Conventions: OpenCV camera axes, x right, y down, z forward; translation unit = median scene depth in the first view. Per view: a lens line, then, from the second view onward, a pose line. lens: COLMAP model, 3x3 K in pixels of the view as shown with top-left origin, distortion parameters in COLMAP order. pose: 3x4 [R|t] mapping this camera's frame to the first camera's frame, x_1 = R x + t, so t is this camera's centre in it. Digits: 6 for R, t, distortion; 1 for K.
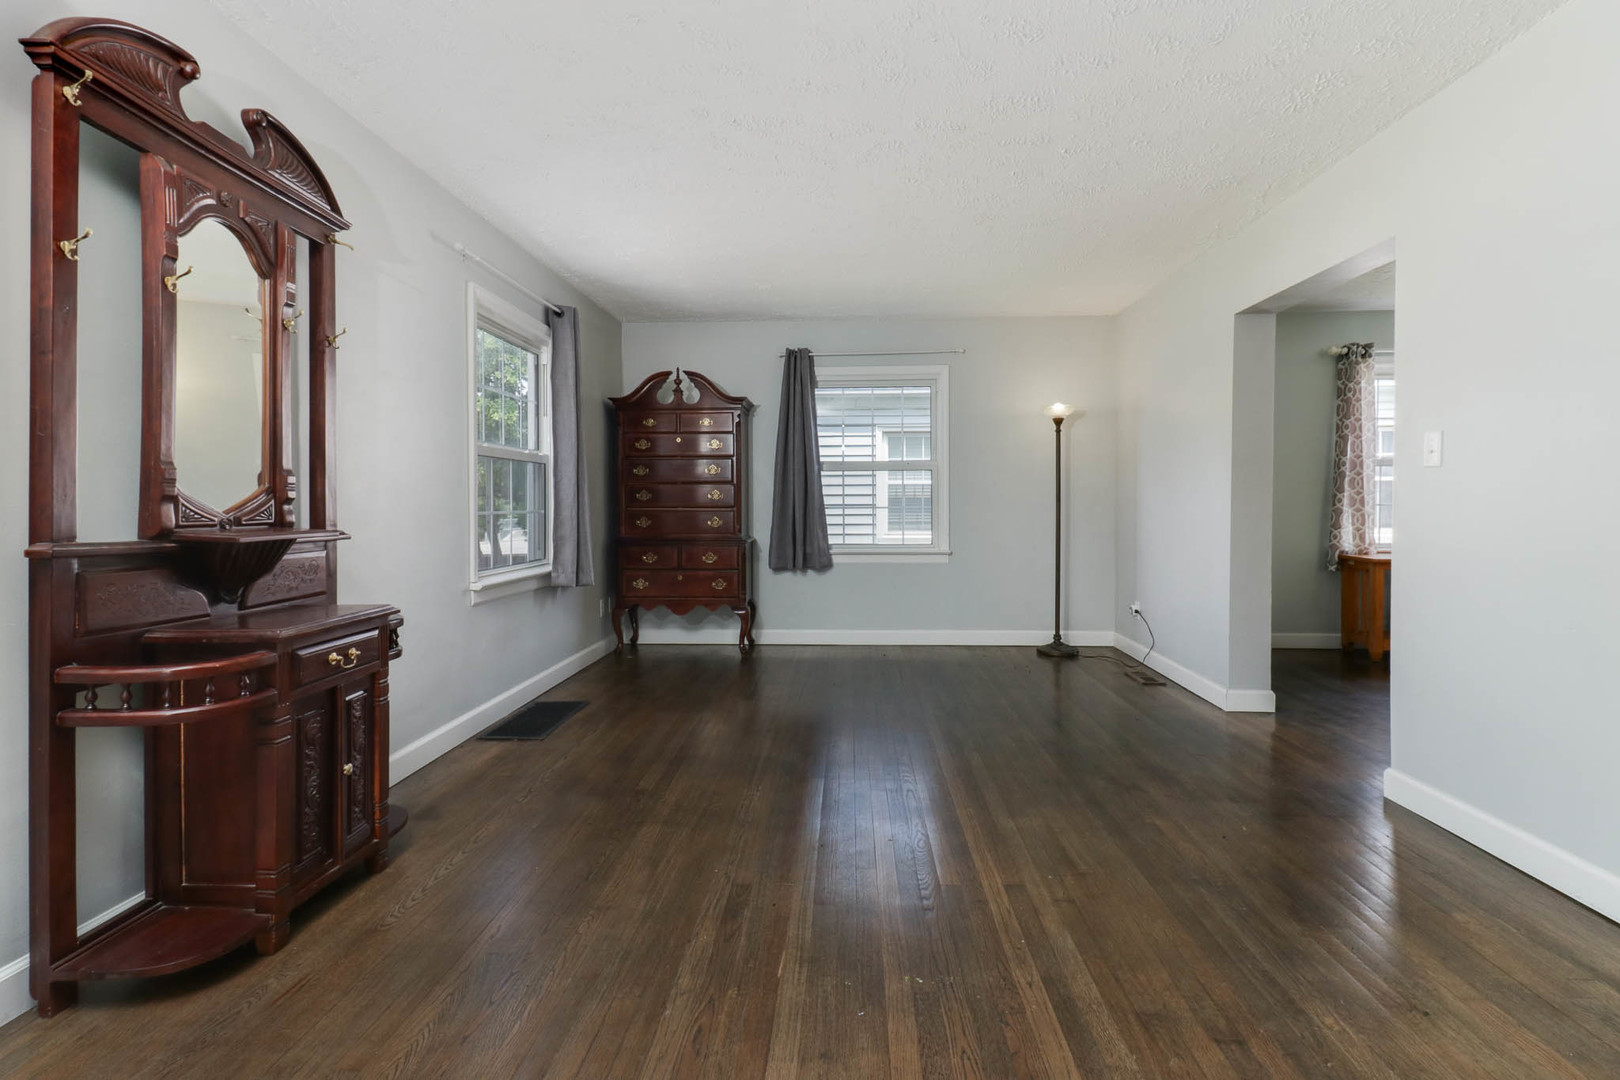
lens RADIAL K [[744.2, 0, 797.0], [0, 744.2, 514.2], [0, 0, 1]] dist [0.023296, -0.021544]
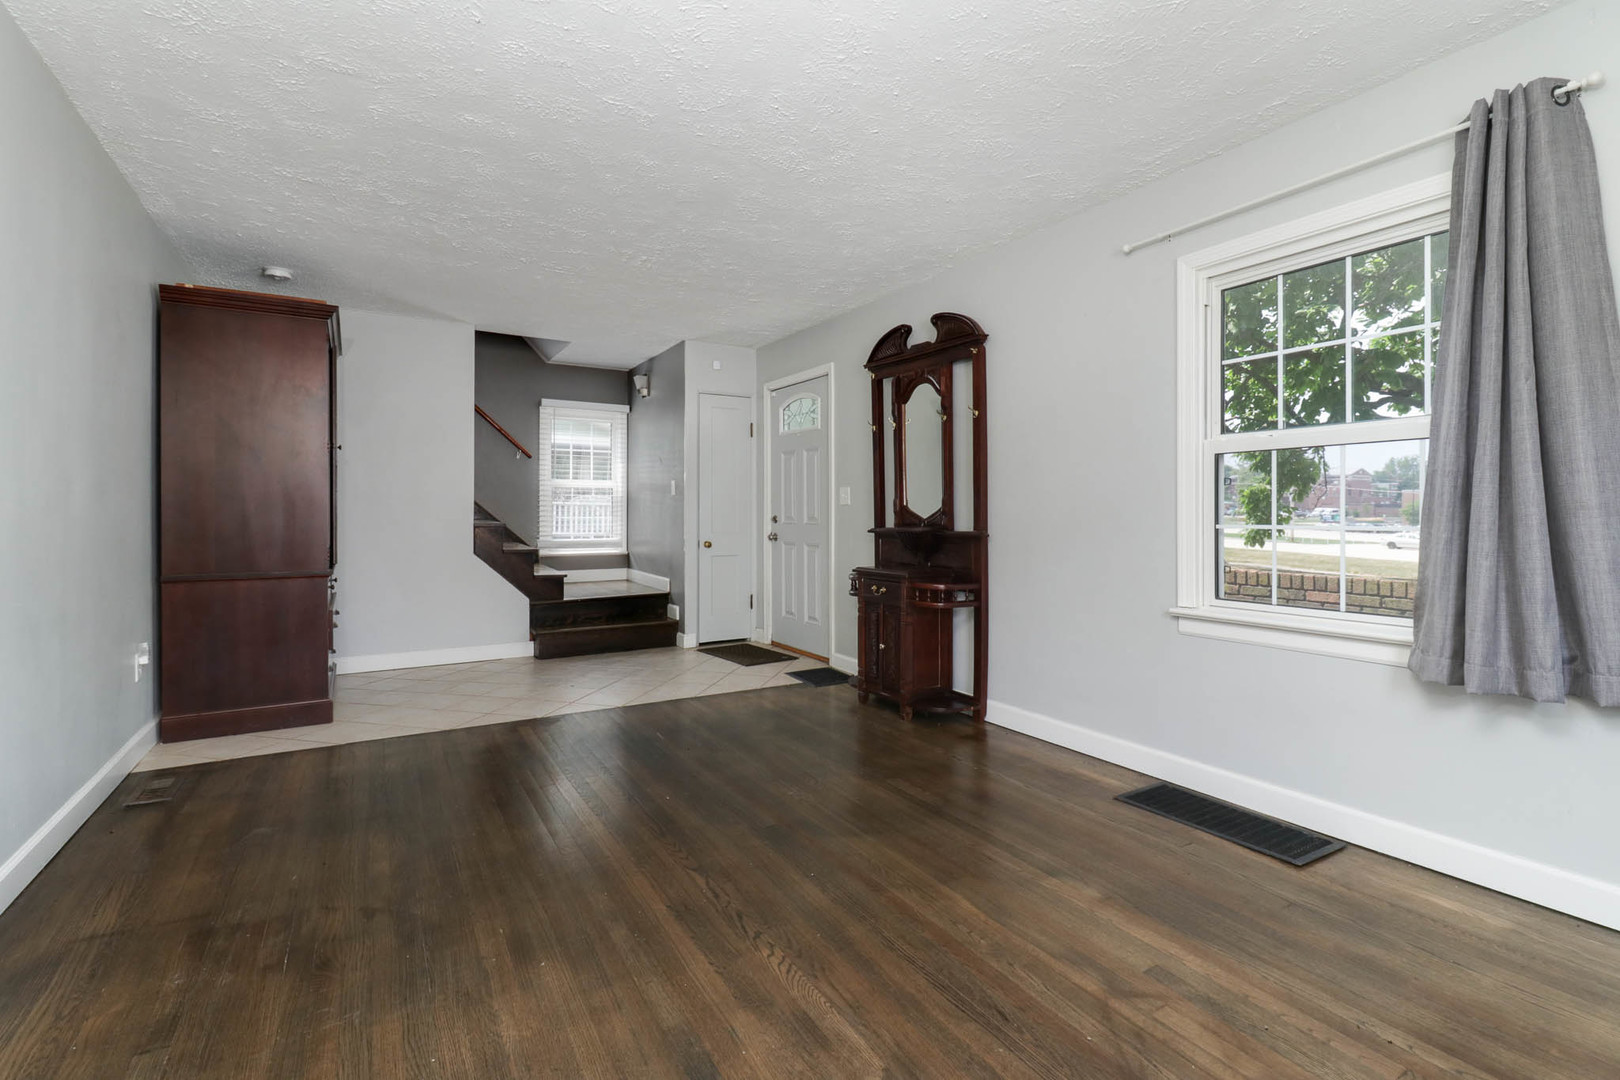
lens RADIAL K [[744.2, 0, 797.0], [0, 744.2, 514.2], [0, 0, 1]] dist [0.023296, -0.021544]
pose [[-0.826047, 0.000804, -0.563601, 0.742529], [-0.004200, 0.999962, 0.007583, -0.036050], [0.563585, 0.008631, -0.826013, 2.598563]]
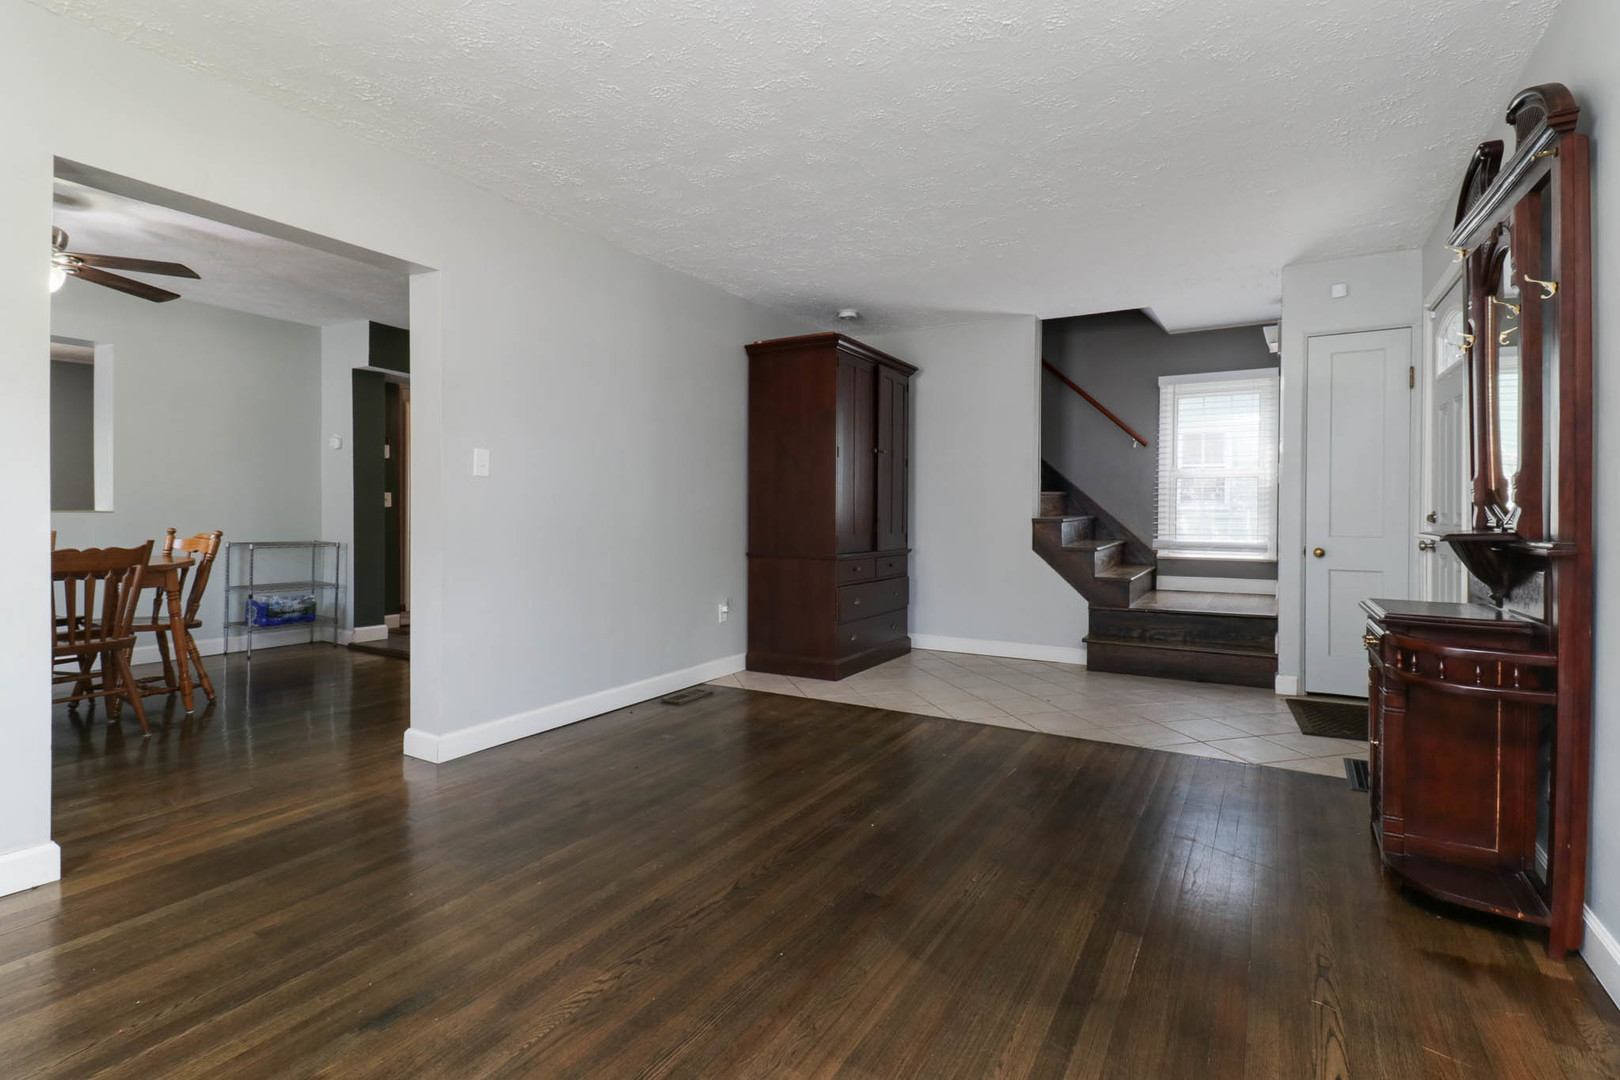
lens RADIAL K [[774.1, 0, 818.9], [0, 774.1, 513.5], [0, 0, 1]] dist [0.025334, 0.000090]
pose [[-0.896390, -0.003886, 0.443250, -0.372337], [0.001206, 0.999936, 0.011206, -0.026320], [-0.443265, 0.010580, -0.896328, 2.502969]]
